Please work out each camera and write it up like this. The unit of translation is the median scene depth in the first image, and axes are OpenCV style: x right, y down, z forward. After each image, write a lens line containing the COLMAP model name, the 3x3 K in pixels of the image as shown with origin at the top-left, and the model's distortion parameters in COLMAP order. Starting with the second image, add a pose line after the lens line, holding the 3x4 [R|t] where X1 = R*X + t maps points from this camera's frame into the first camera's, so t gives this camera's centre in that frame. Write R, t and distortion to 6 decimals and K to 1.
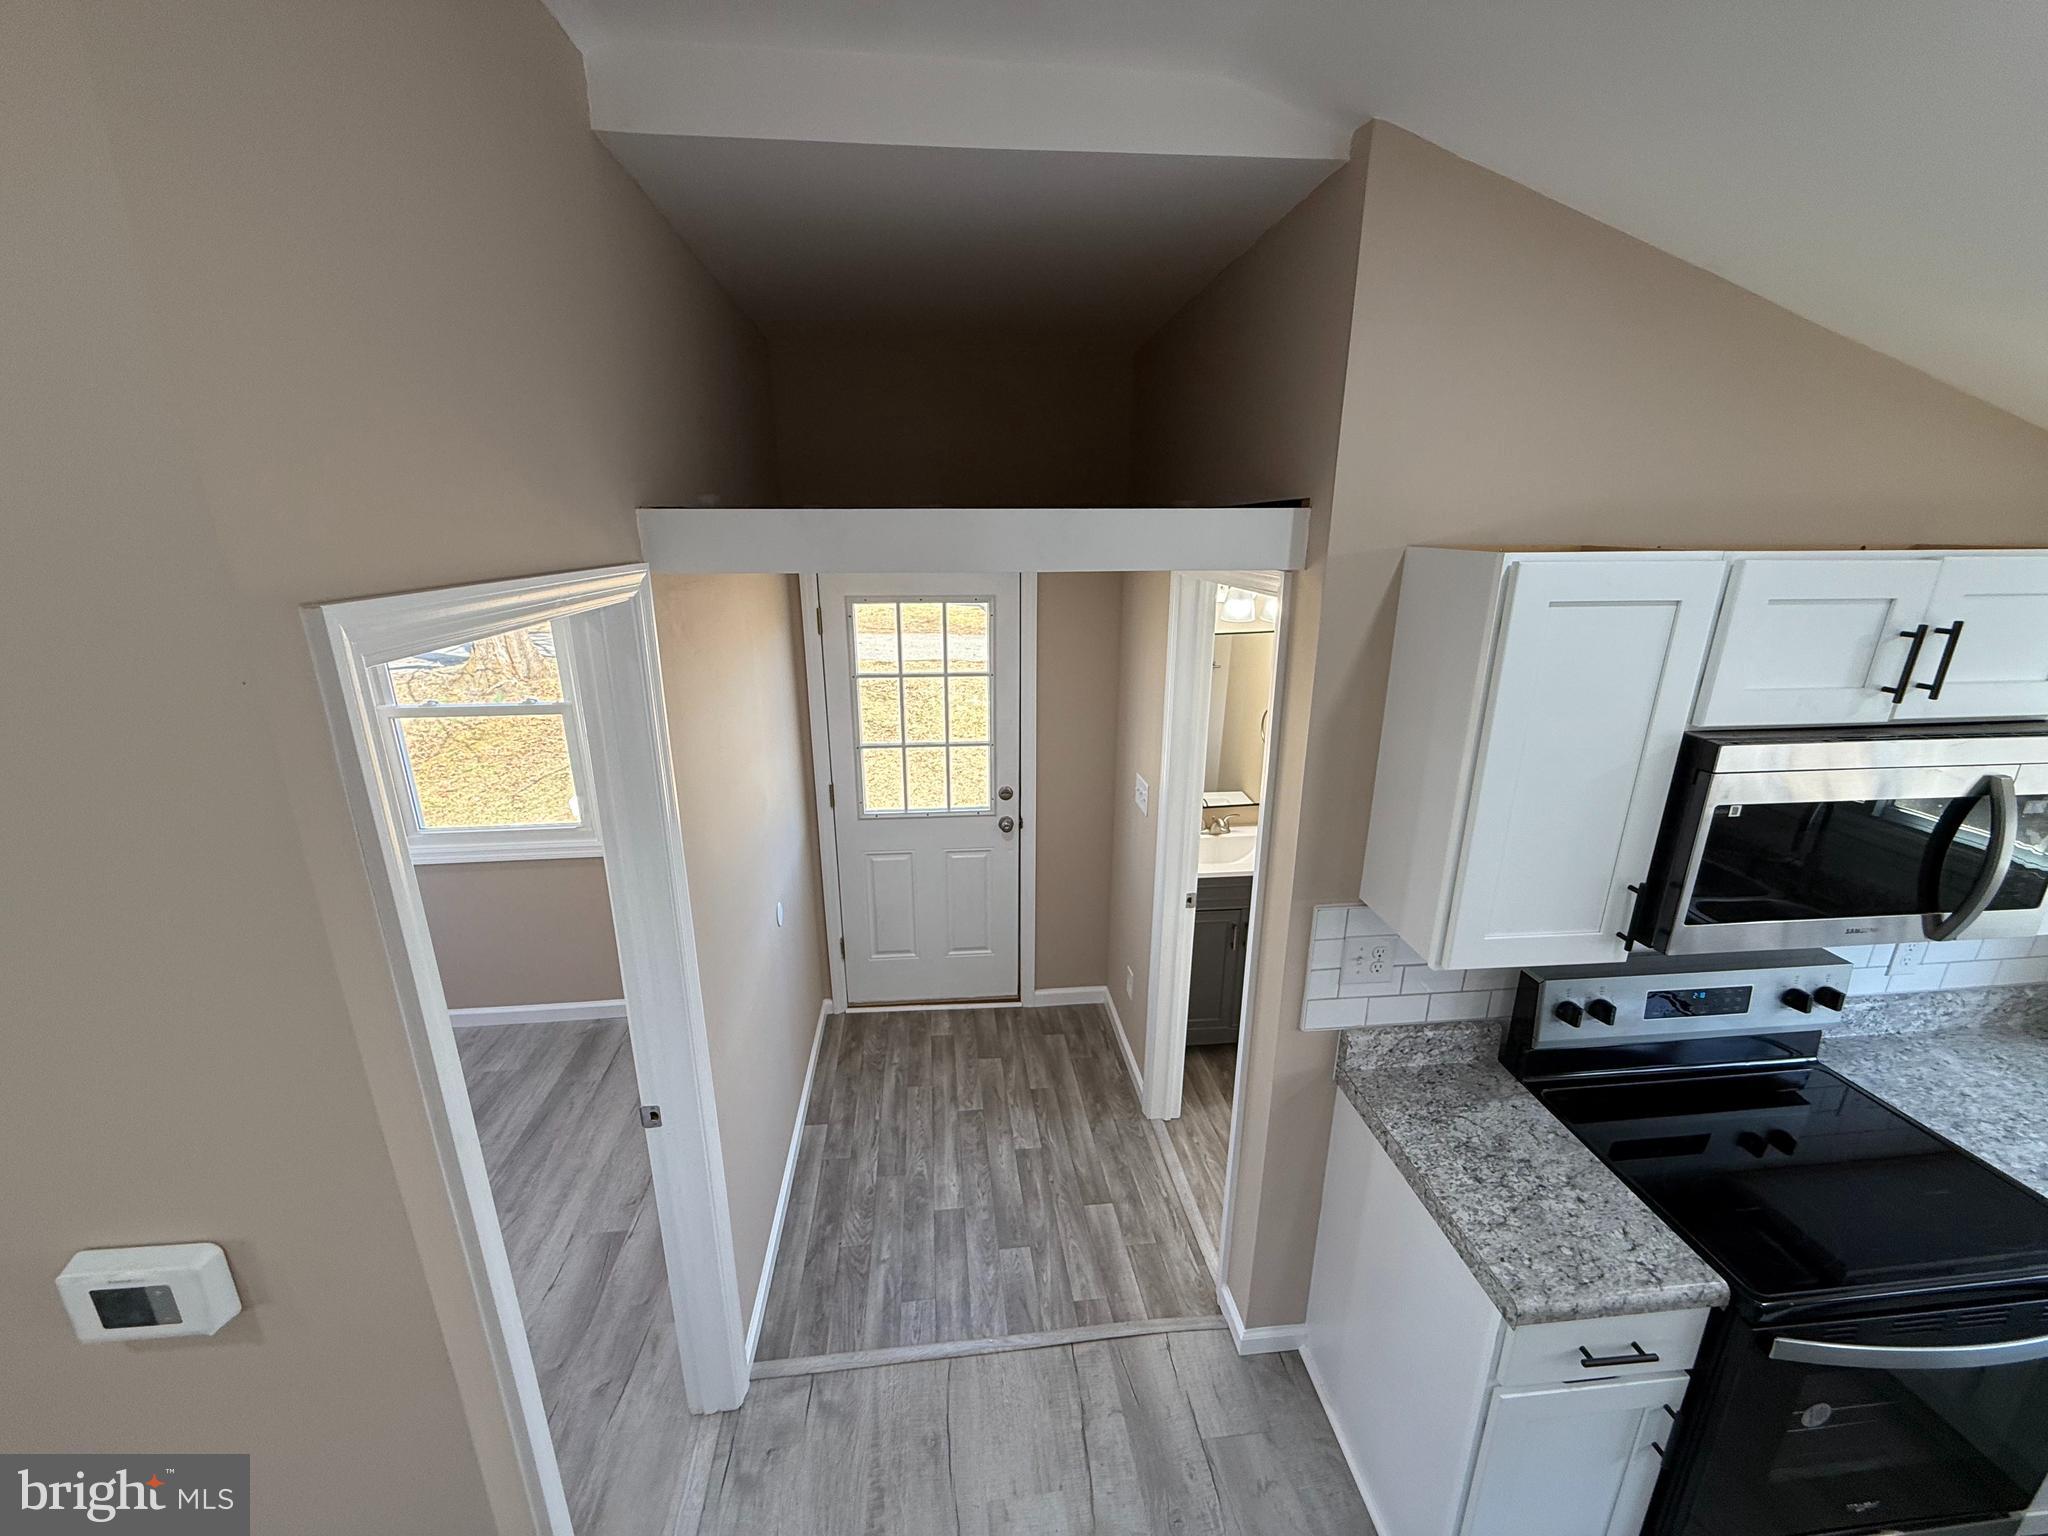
lens RADIAL K [[813.1, 0, 1018.1], [0, 813.1, 769.8], [0, 0, 1]] dist [0.000188, 0.000182]
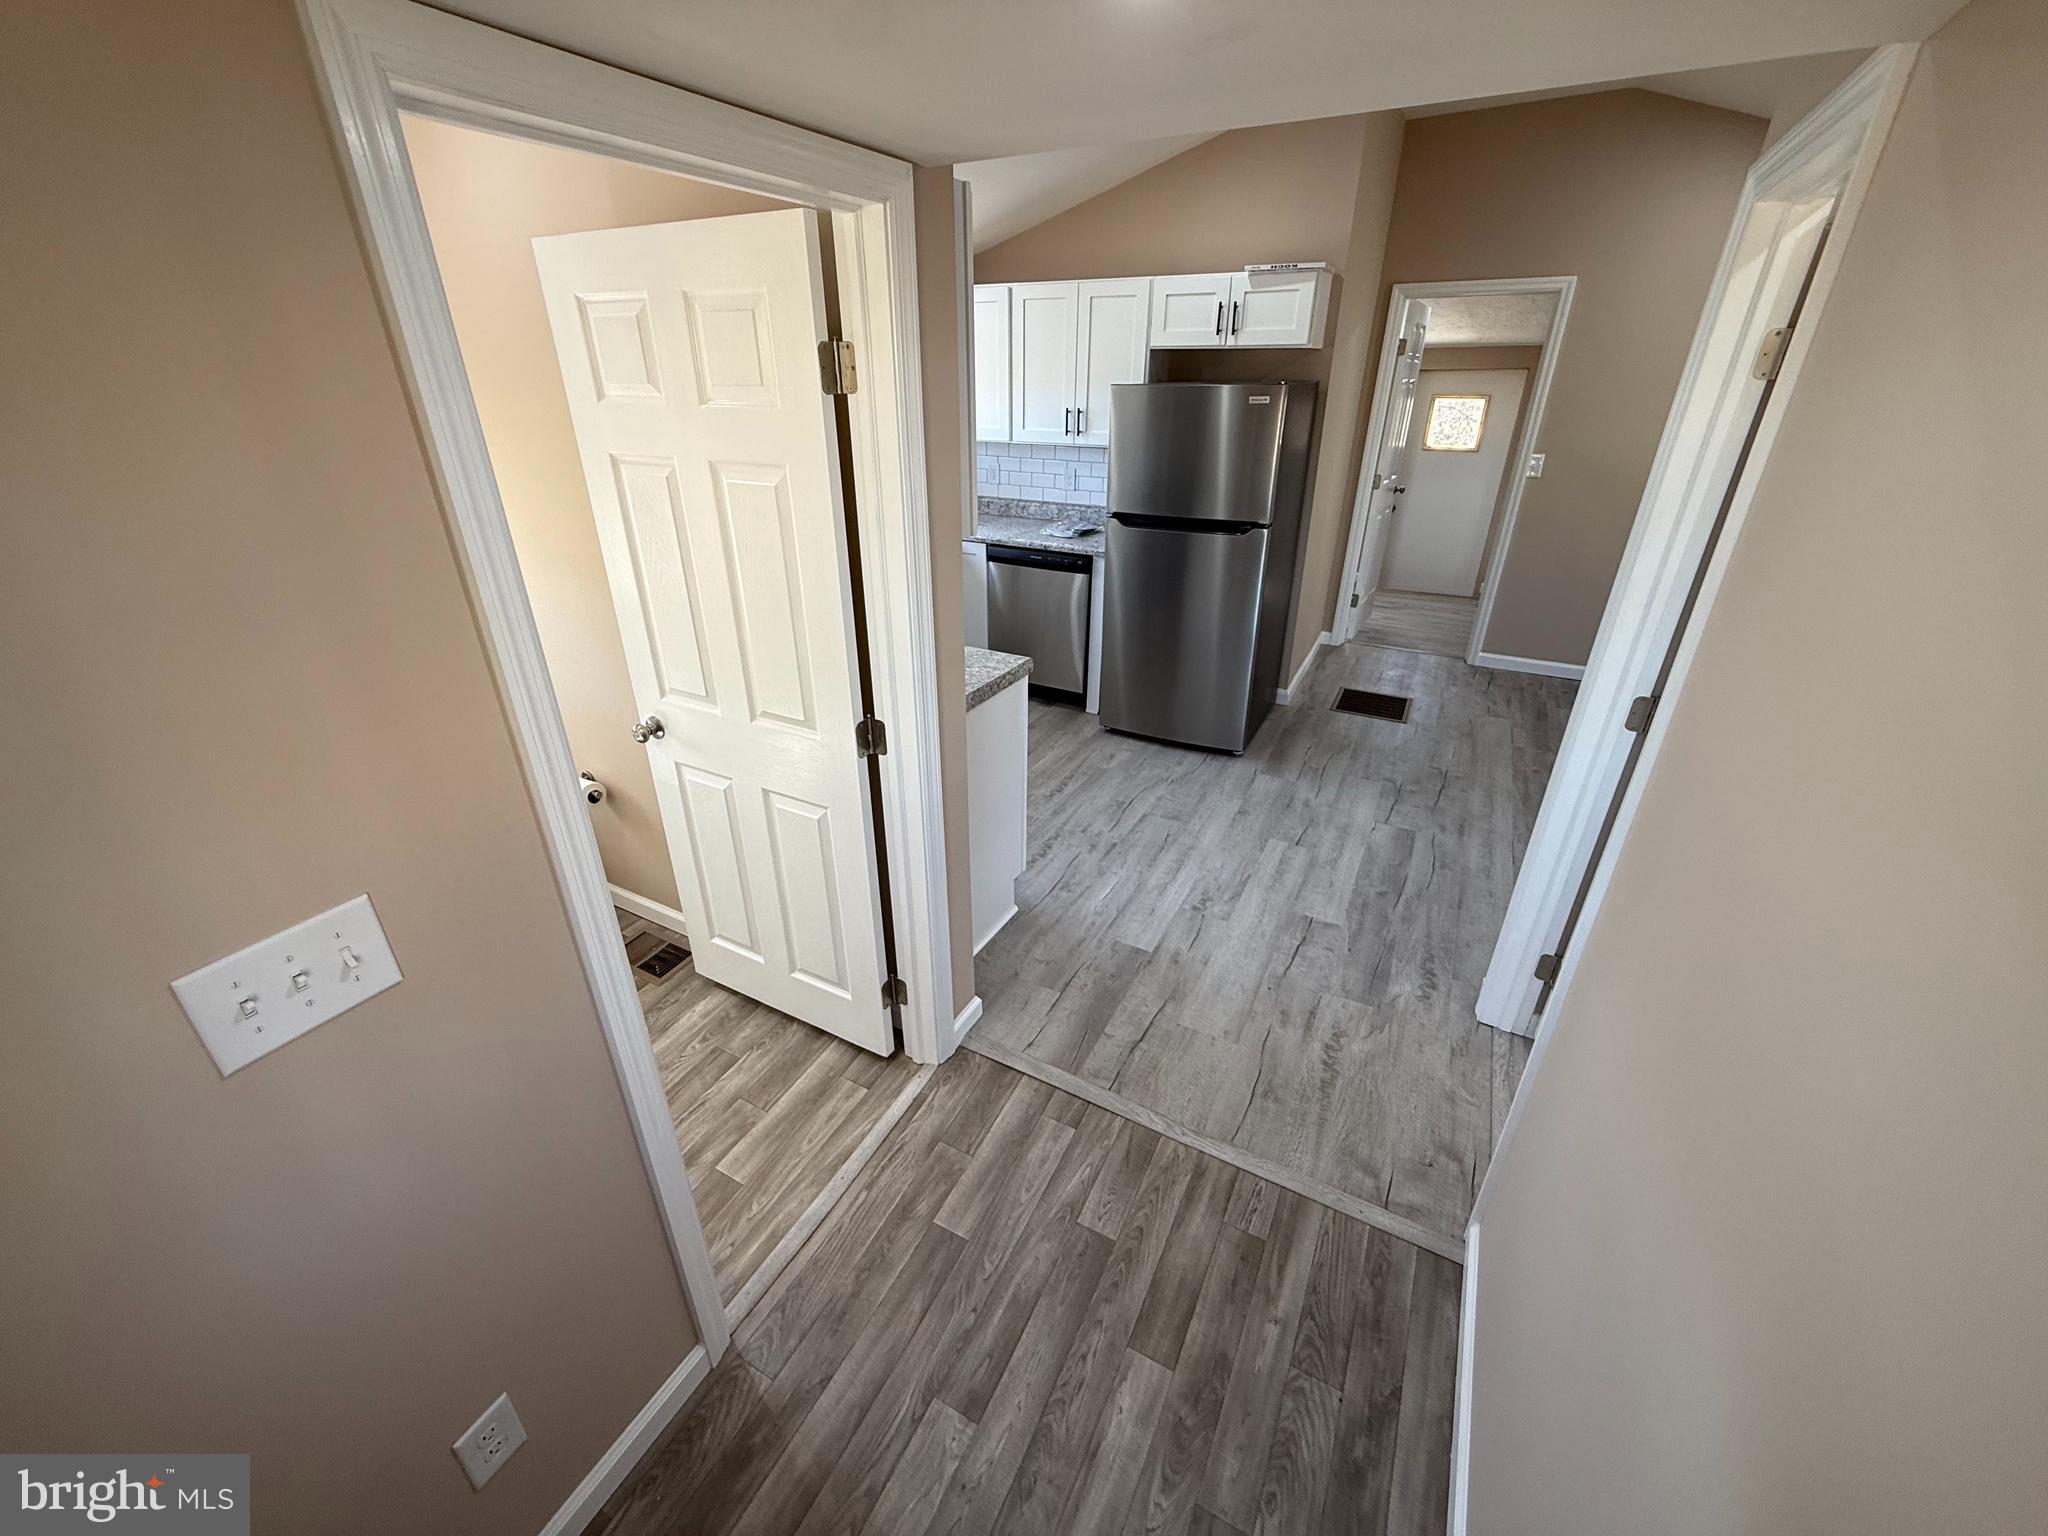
lens RADIAL K [[813.1, 0, 1018.1], [0, 813.1, 769.8], [0, 0, 1]] dist [0.000188, 0.000182]
pose [[-0.822803, -0.252053, 0.509377, -0.267095], [0.166422, 0.750130, 0.640007, -0.248851], [-0.543414, 0.611371, -0.575262, 1.508267]]
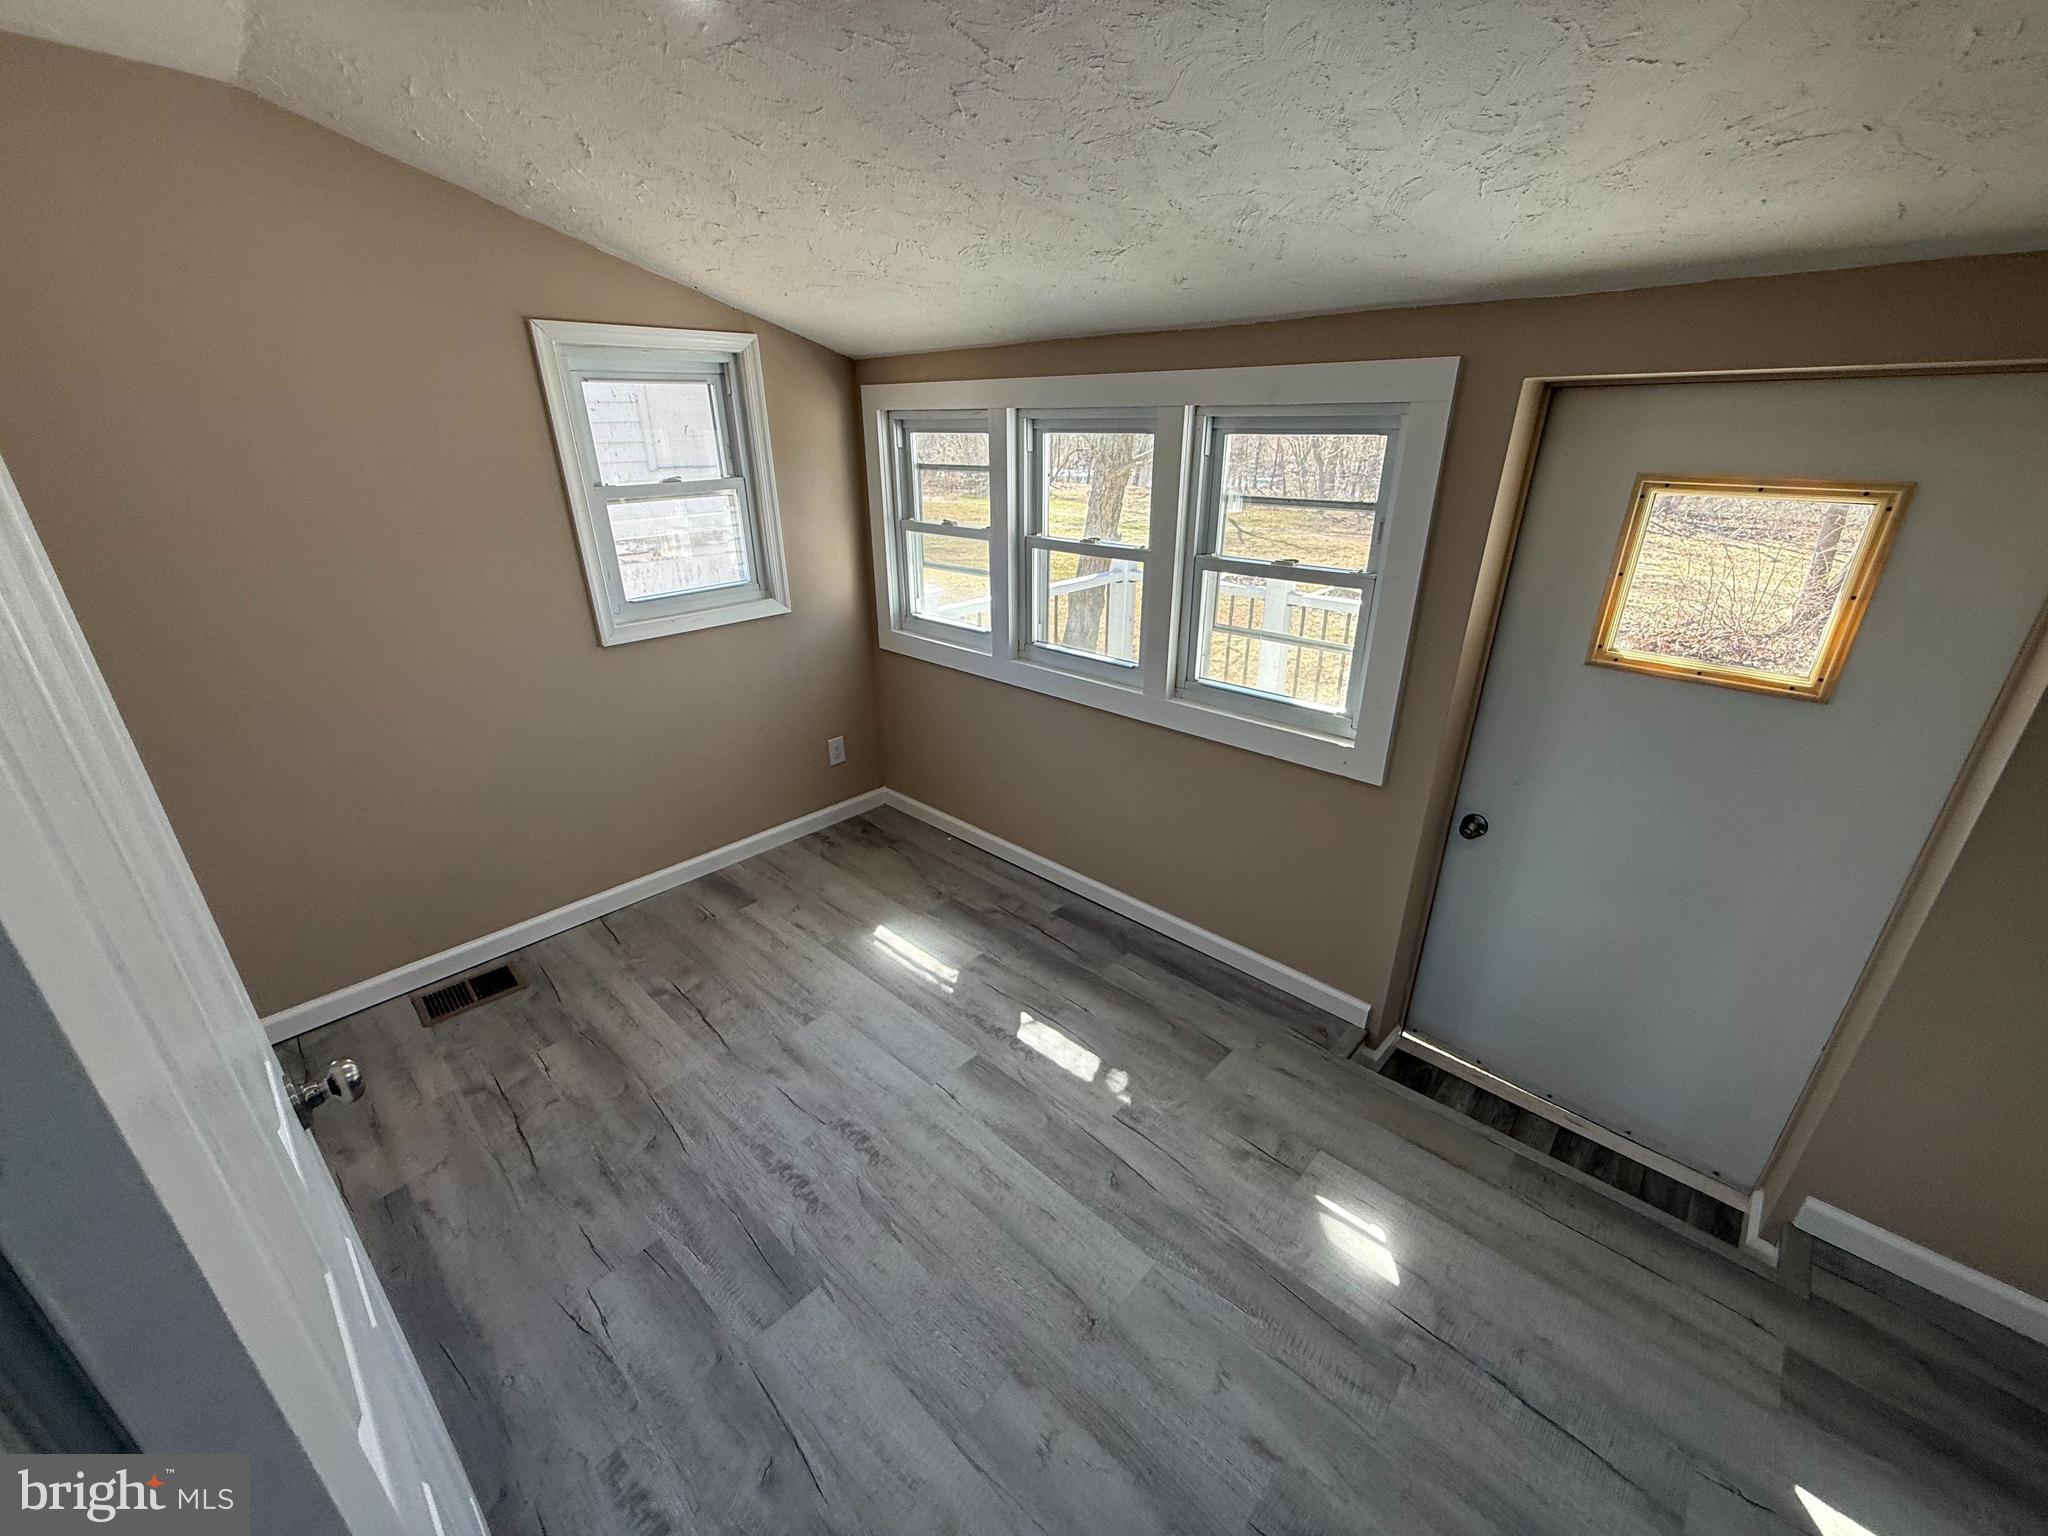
lens RADIAL K [[813.1, 0, 1018.1], [0, 813.1, 769.8], [0, 0, 1]] dist [0.000188, 0.000182]
pose [[-0.644900, -0.295175, 0.704965, 0.140636], [0.227667, 0.806334, 0.545888, 0.637825], [-0.729570, 0.512540, -0.452803, -1.236113]]
